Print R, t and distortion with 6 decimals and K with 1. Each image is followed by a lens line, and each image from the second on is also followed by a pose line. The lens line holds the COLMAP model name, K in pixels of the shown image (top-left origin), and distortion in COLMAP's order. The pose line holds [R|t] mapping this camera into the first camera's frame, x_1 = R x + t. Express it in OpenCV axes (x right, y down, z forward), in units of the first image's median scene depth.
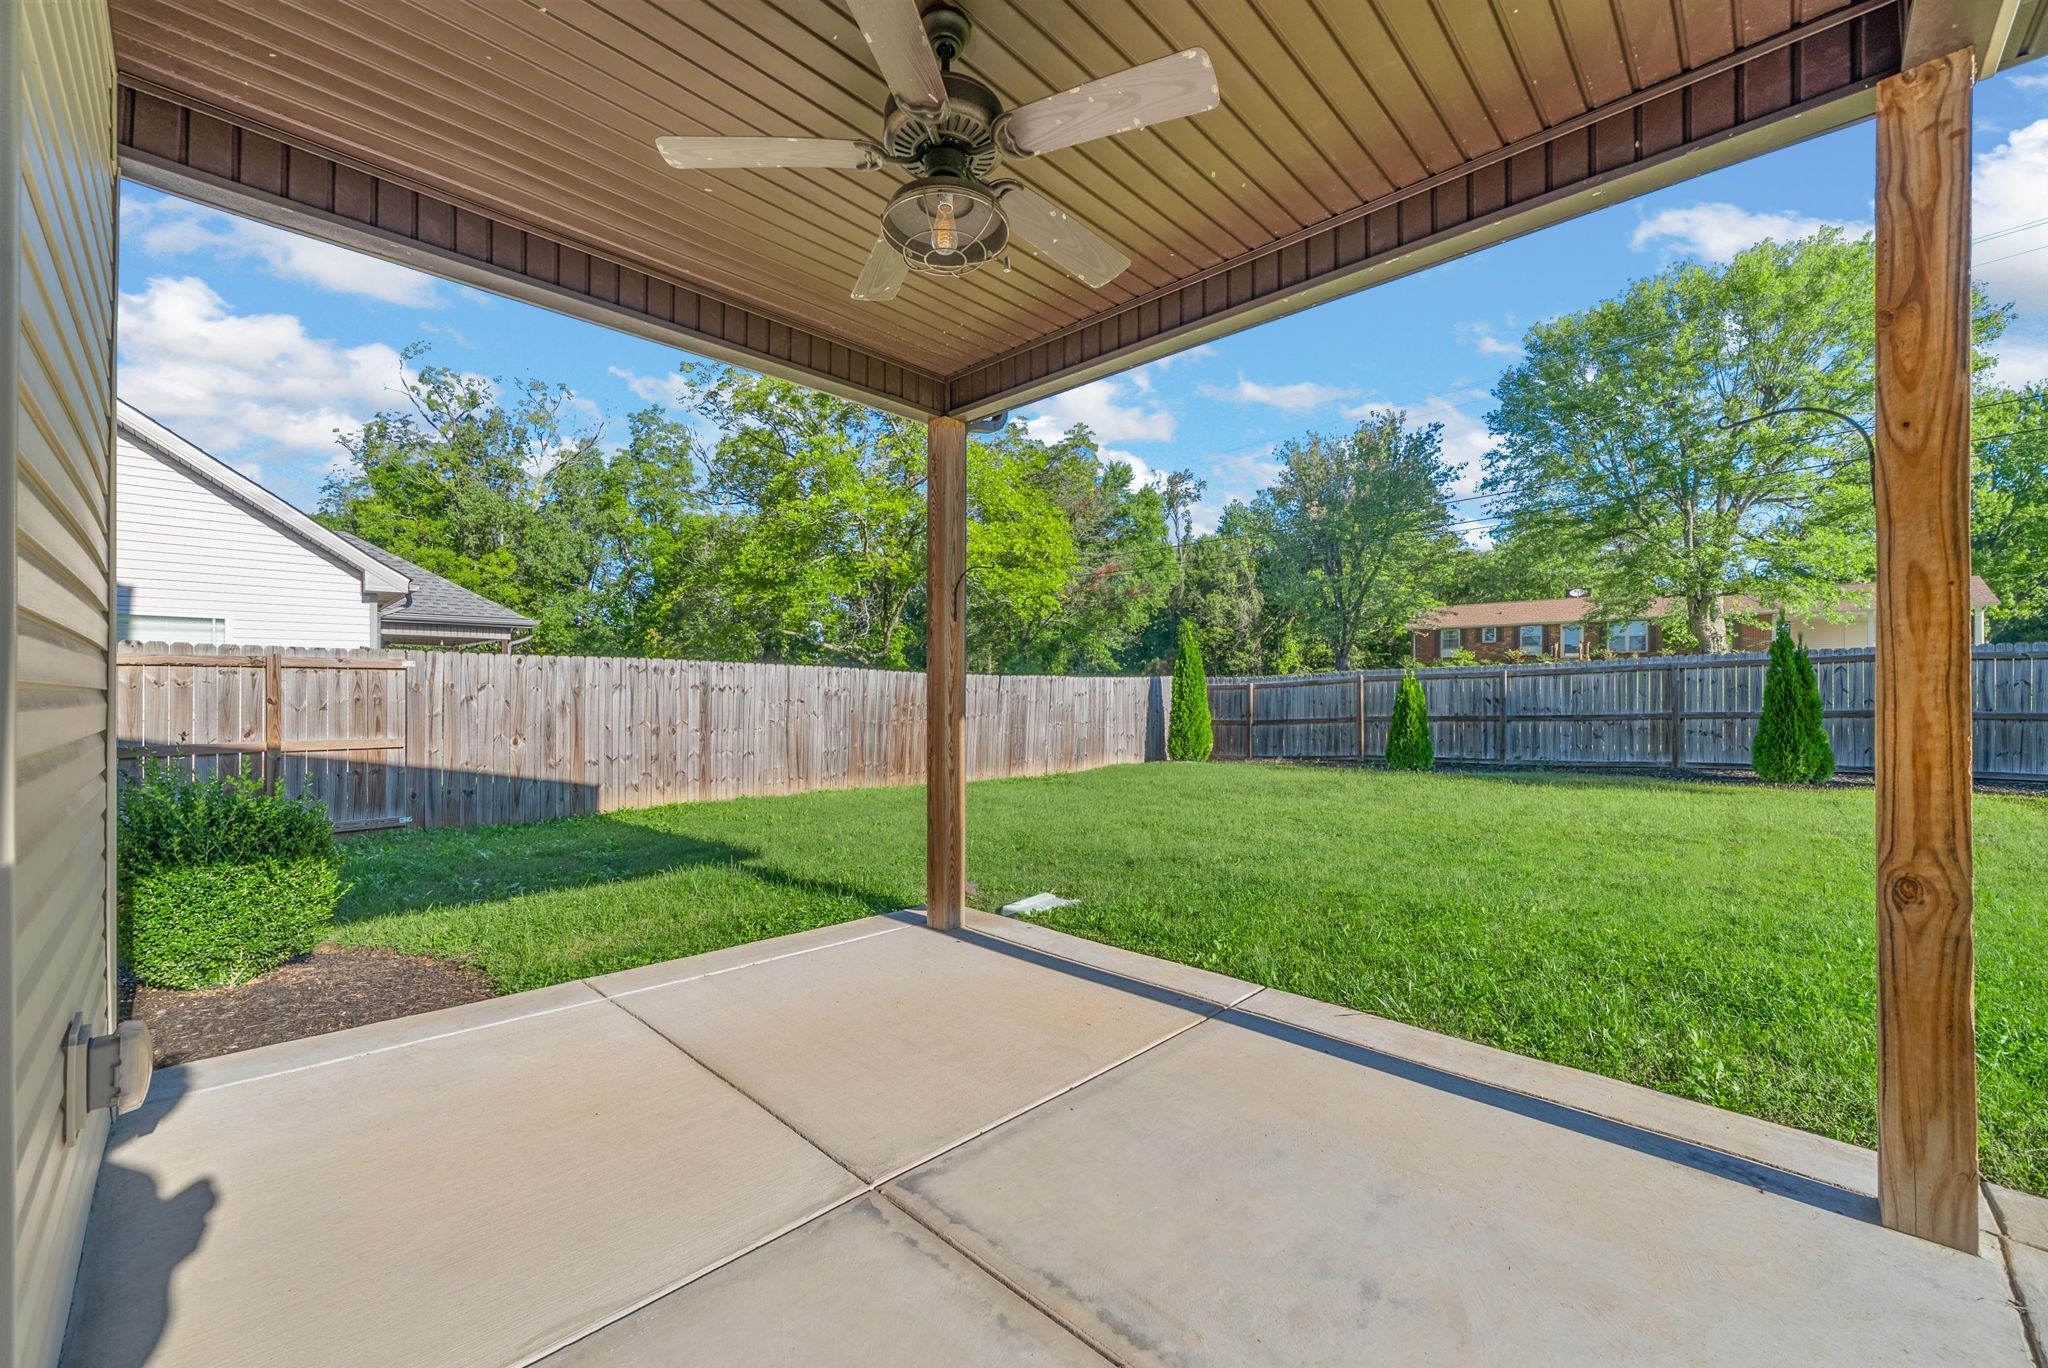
lens RADIAL K [[795.8, 0, 1025.7], [0, 795.8, 696.2], [0, 0, 1]] dist [-0.001266, 0.000327]
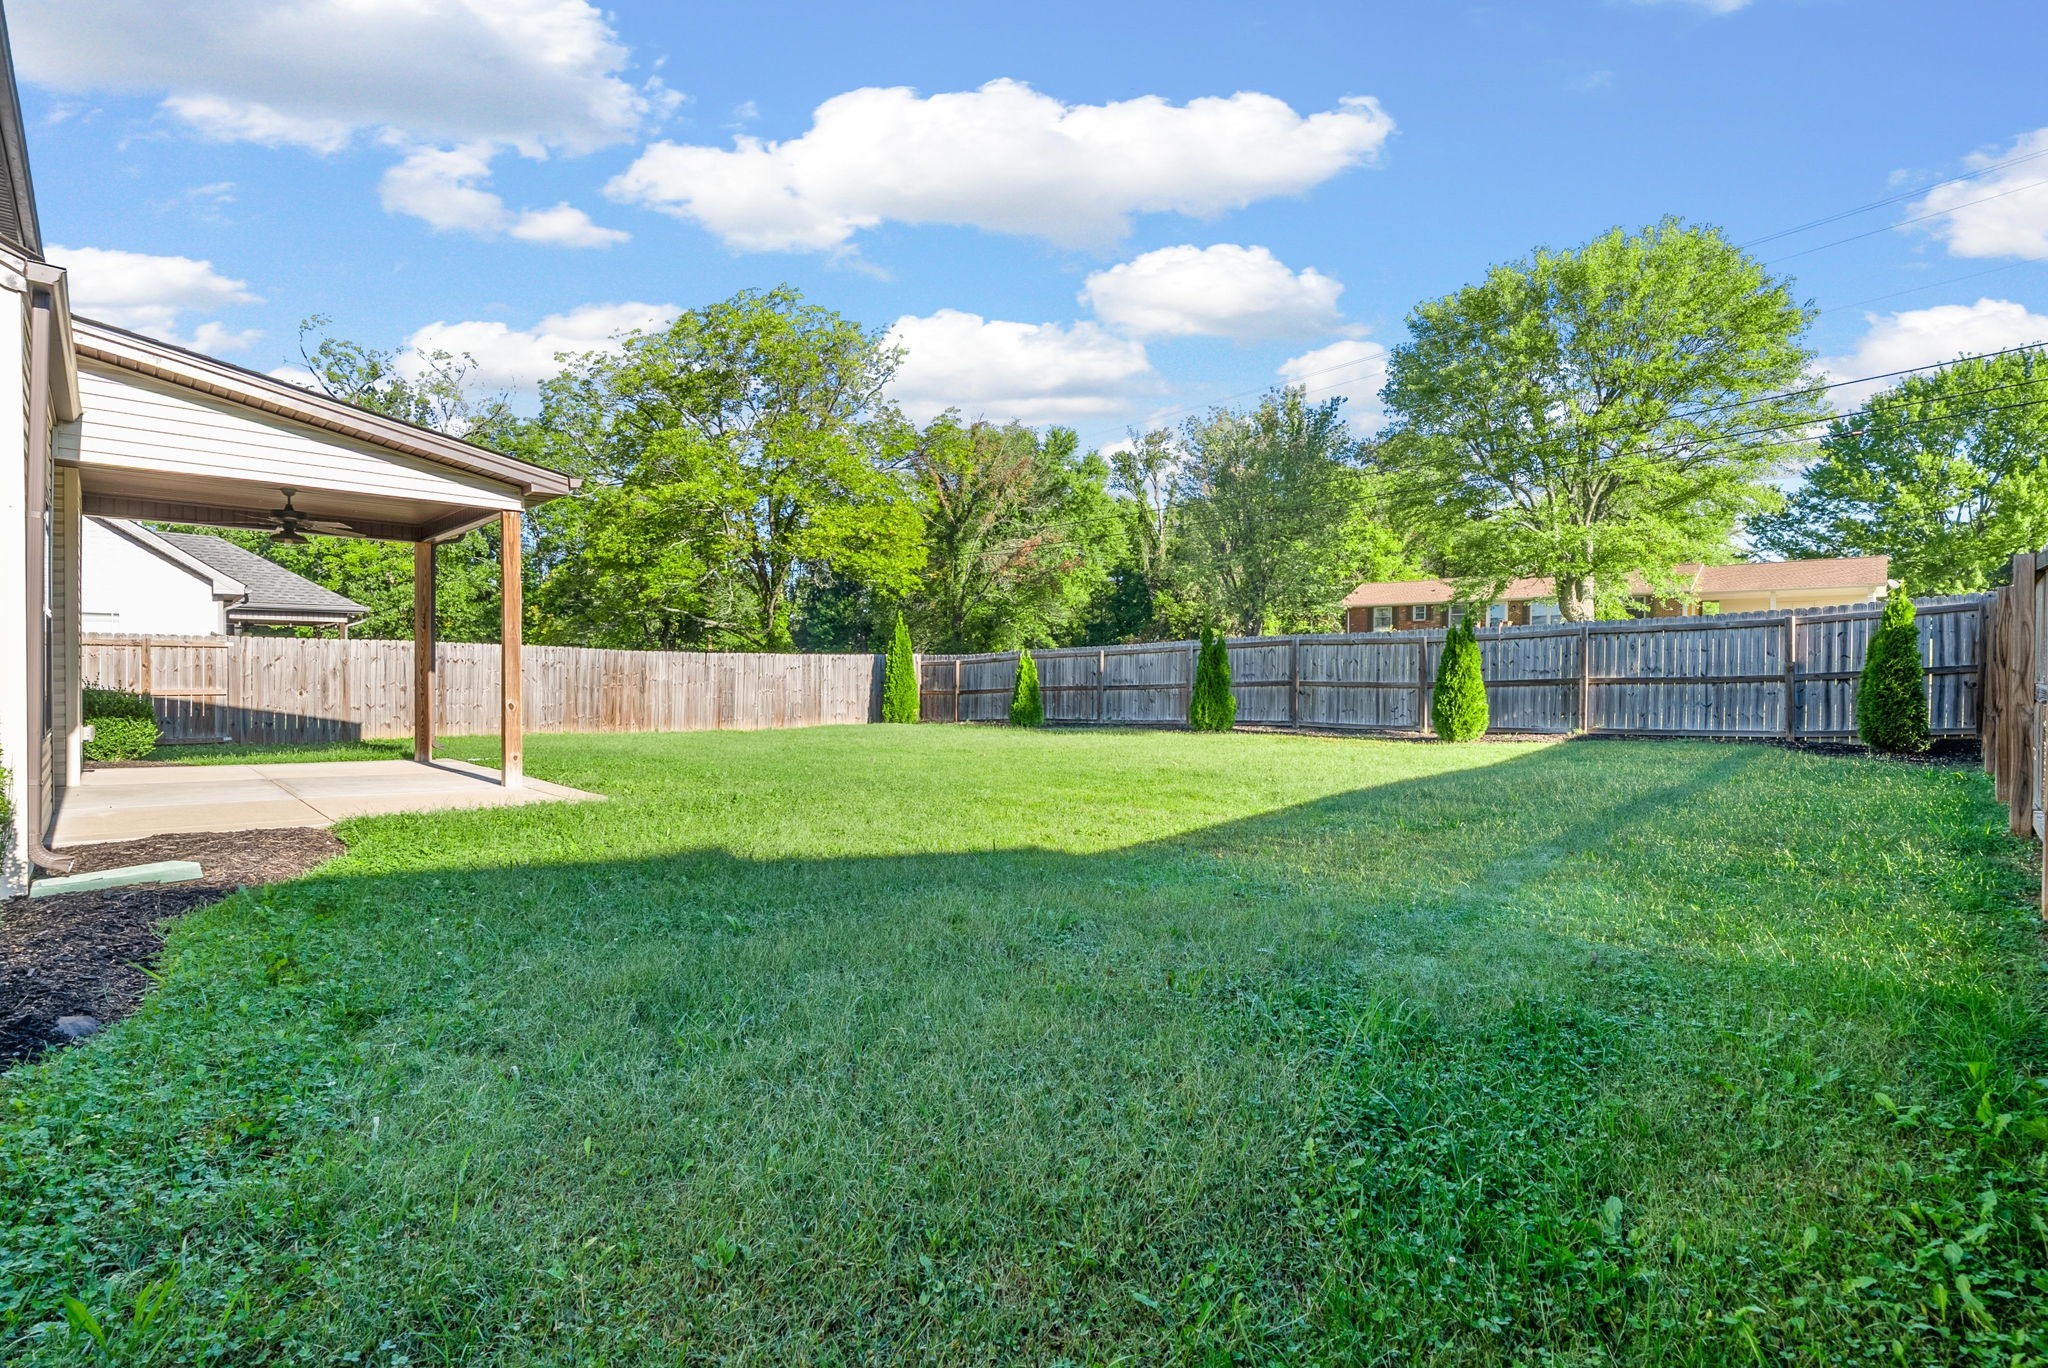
lens RADIAL K [[923.2, 0, 1035.4], [0, 923.2, 685.7], [0, 0, 1]] dist [0.002535, -0.000512]
pose [[0.999884, 0.004696, -0.014506, 0.515637], [-0.004559, 0.999945, 0.009481, 0.010883], [0.014550, -0.009414, 0.999850, -0.498381]]
